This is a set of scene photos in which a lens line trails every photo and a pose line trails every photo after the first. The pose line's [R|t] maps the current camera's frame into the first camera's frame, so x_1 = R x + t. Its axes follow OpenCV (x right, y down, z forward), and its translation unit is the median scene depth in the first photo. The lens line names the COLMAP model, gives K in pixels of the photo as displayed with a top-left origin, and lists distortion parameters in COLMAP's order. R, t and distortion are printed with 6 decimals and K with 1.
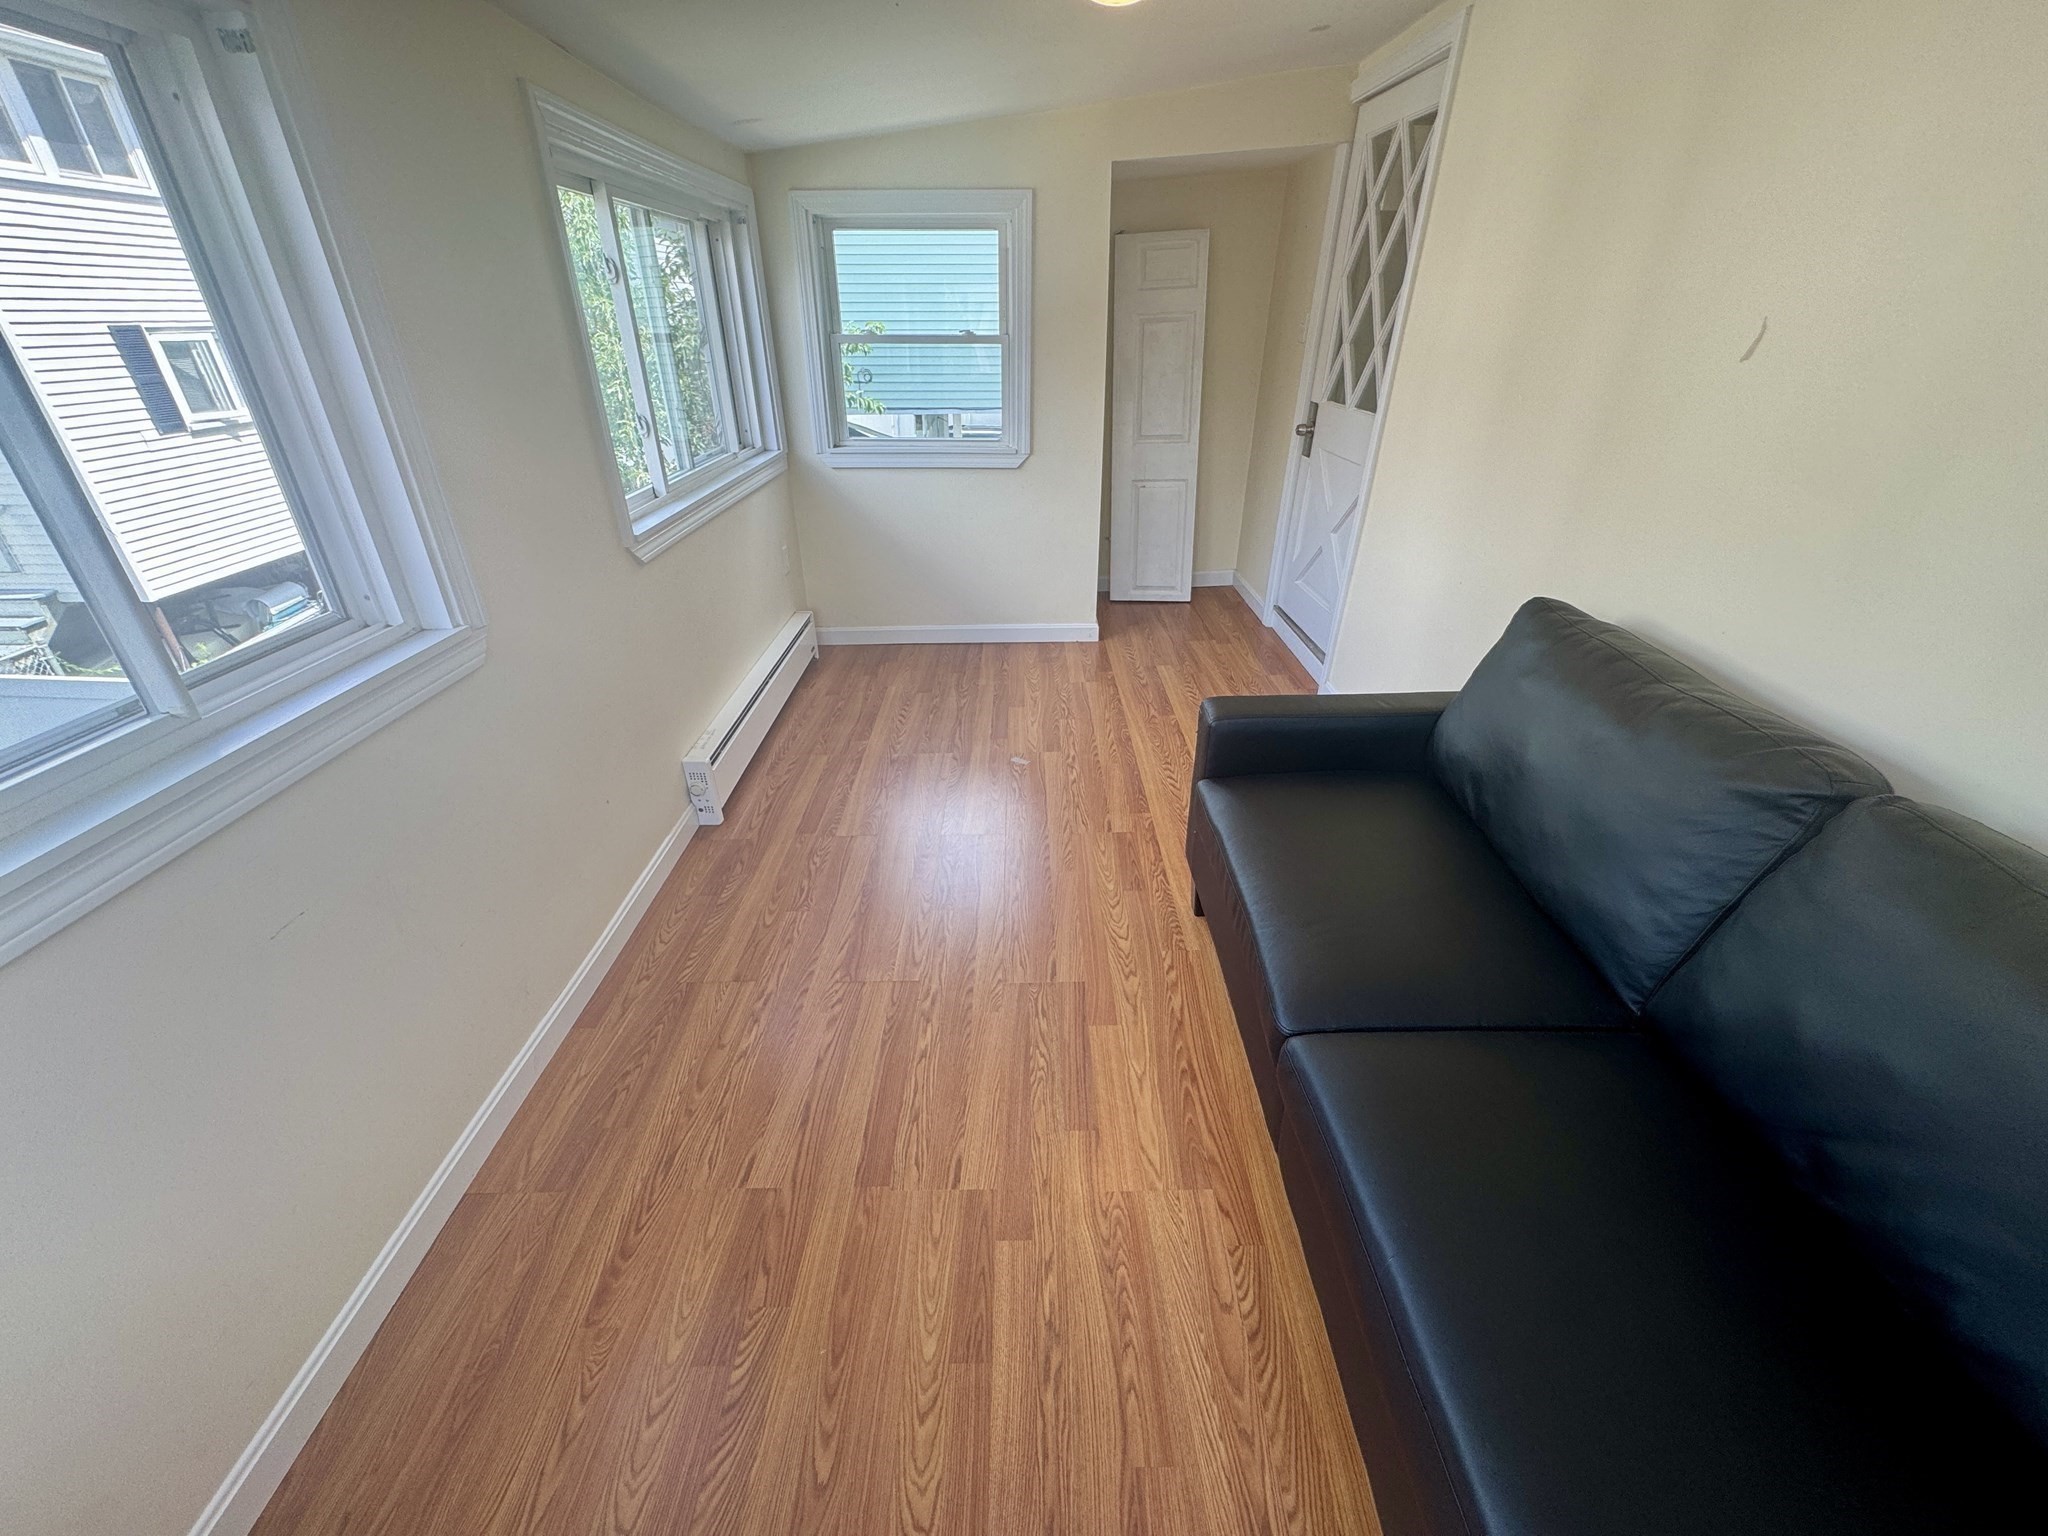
lens RADIAL K [[820.9, 0, 1026.2], [0, 820.9, 766.3], [0, 0, 1]] dist [-0.000183, 0.000146]
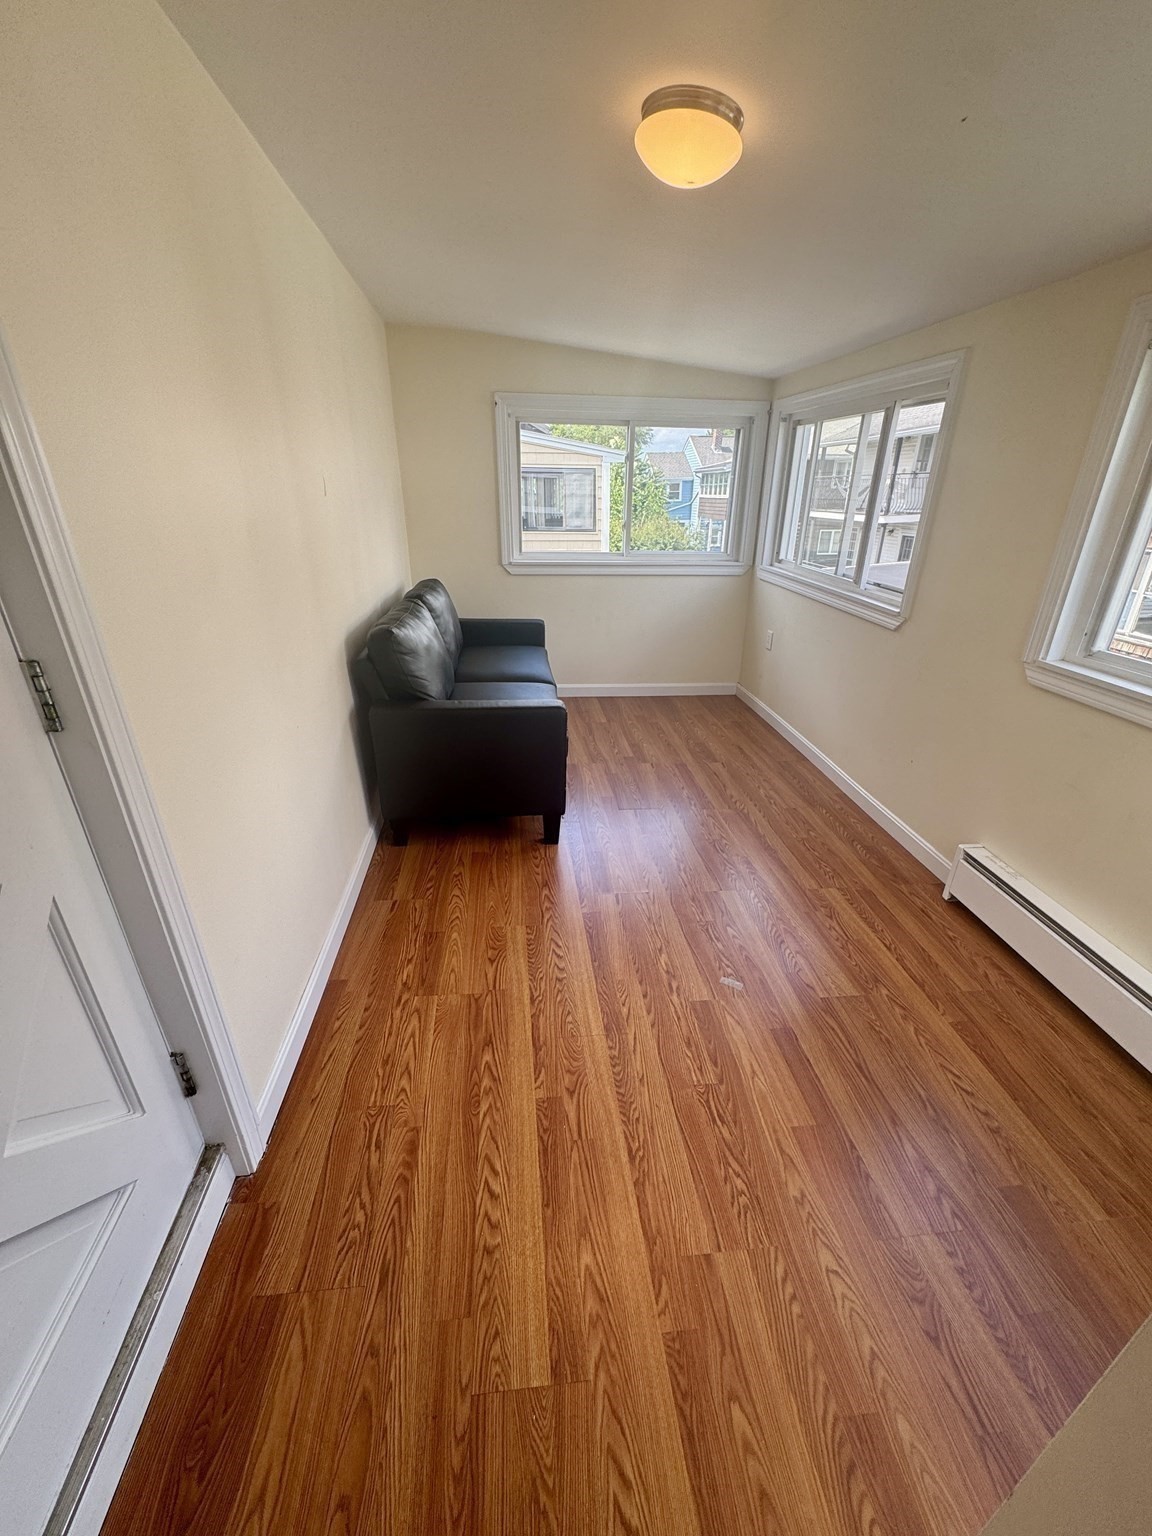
lens RADIAL K [[615.7, 0, 578.1], [0, 615.7, 768.0], [0, 0, 1]] dist [-0.000183, 0.000146]
pose [[-0.994385, 0.036974, -0.099154, 0.223288], [-0.057498, 0.597829, 0.799559, -0.696348], [0.088840, 0.800771, -0.592346, 1.289188]]
